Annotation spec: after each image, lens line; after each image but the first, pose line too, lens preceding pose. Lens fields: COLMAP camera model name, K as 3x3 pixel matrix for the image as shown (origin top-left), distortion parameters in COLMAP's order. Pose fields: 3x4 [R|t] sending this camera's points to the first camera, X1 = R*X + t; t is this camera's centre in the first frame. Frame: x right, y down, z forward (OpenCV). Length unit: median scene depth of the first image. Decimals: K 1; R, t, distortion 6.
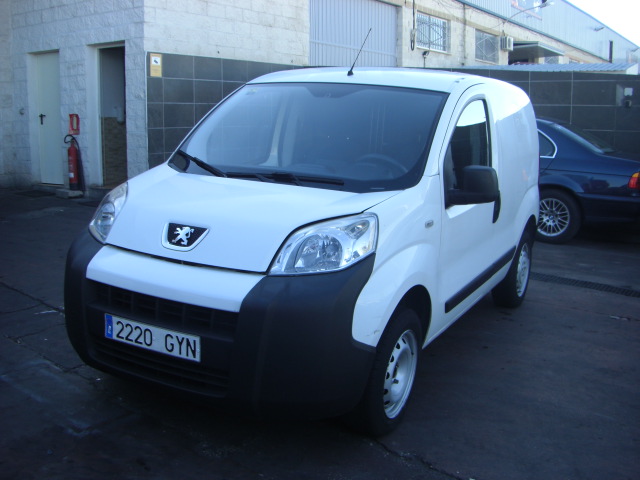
lens RADIAL K [[712.5, 0, 323.9], [0, 712.5, 242.2], [0, 0, 1]] dist [-0.143540, 0.000000]
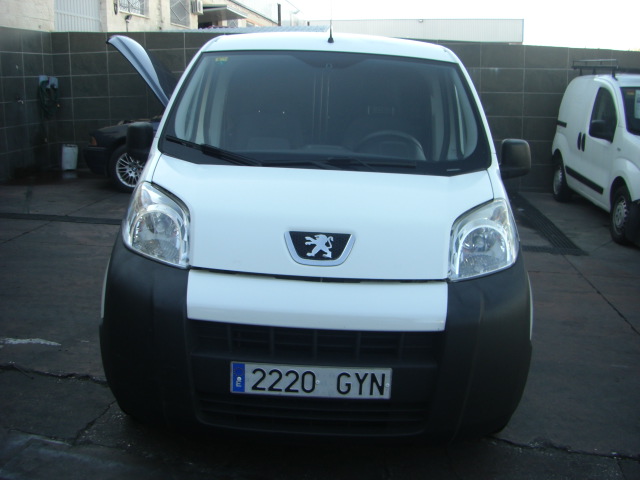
lens RADIAL K [[712.5, 0, 322.0], [0, 712.5, 242.6], [0, 0, 1]] dist [-0.143540, 0.000000]
pose [[0.890745, -0.111537, 0.440604, -0.543091], [0.089600, 0.993490, 0.070358, -0.068650], [-0.445583, -0.023193, 0.894940, 0.287048]]
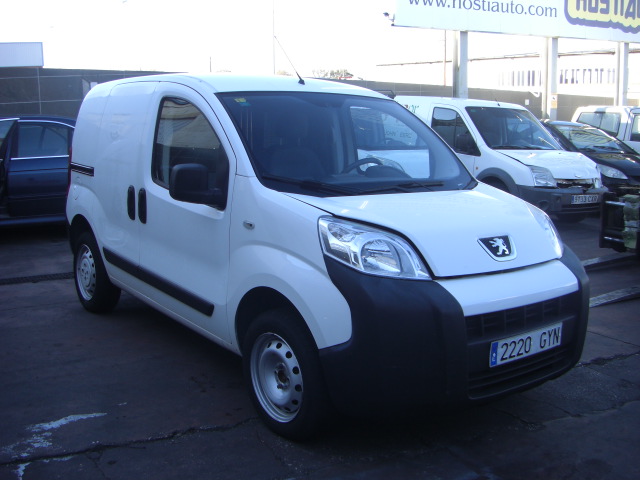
lens RADIAL K [[712.5, 0, 320.9], [0, 712.5, 241.8], [0, 0, 1]] dist [-0.143540, 0.000000]
pose [[0.414756, -0.192482, 0.889341, -1.235898], [0.174562, 0.976048, 0.129838, -0.198277], [-0.893031, 0.101394, 0.438422, 0.771878]]
